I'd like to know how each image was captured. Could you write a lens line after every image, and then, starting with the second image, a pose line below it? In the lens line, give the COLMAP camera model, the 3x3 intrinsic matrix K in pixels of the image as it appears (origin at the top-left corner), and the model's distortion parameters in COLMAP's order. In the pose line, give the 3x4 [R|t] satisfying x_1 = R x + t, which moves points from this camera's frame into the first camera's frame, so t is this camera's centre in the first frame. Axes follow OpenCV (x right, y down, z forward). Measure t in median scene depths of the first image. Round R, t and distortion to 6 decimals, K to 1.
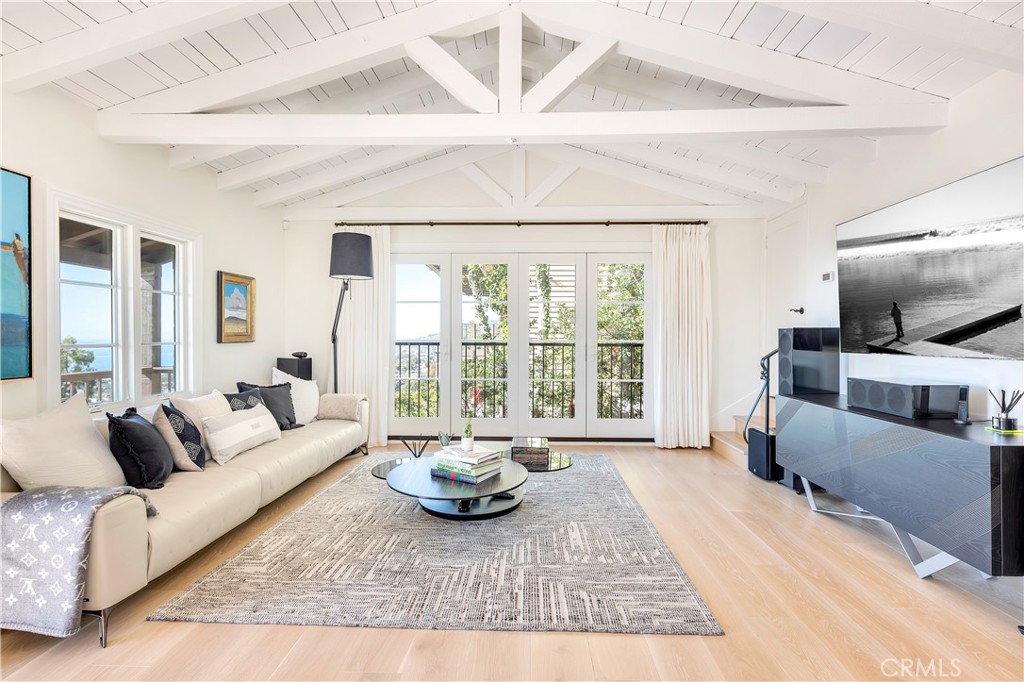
lens RADIAL K [[489.9, 0, 512.0], [0, 489.9, 341.0], [0, 0, 1]] dist [0.001623, -0.000129]
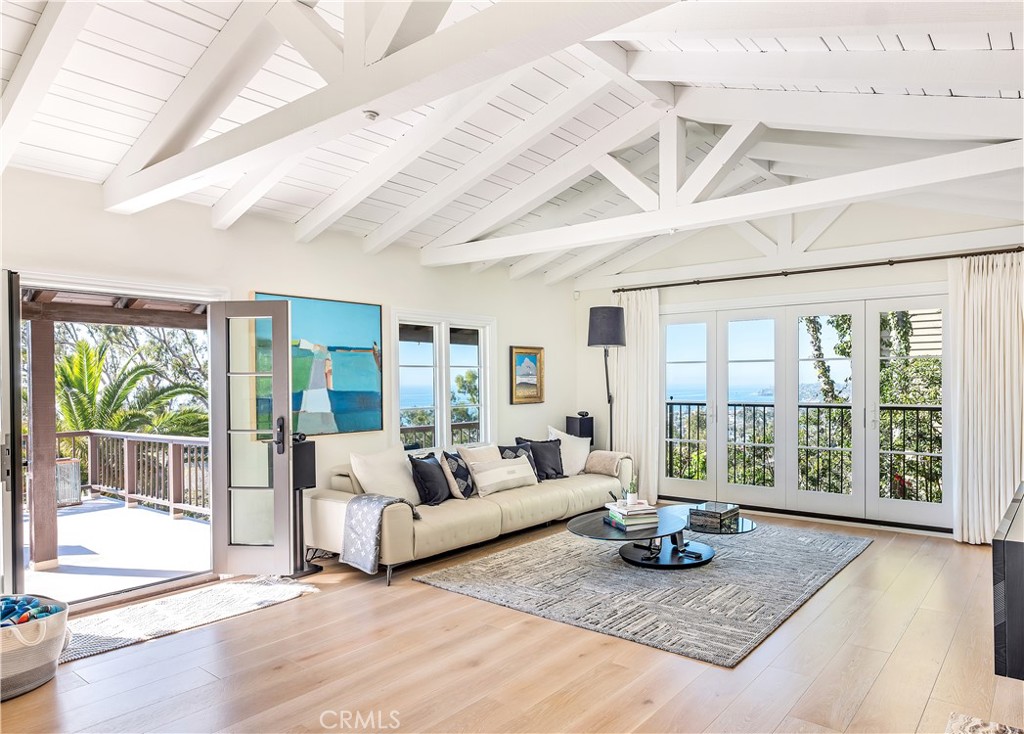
lens RADIAL K [[640.4, 0, 594.3], [0, 640.4, 391.2], [0, 0, 1]] dist [0.003795, 0.001107]
pose [[0.830752, 0.001594, -0.556640, 0.617379], [0.003322, 0.999964, 0.007821, -0.053882], [0.556633, -0.008346, 0.830717, -0.288005]]
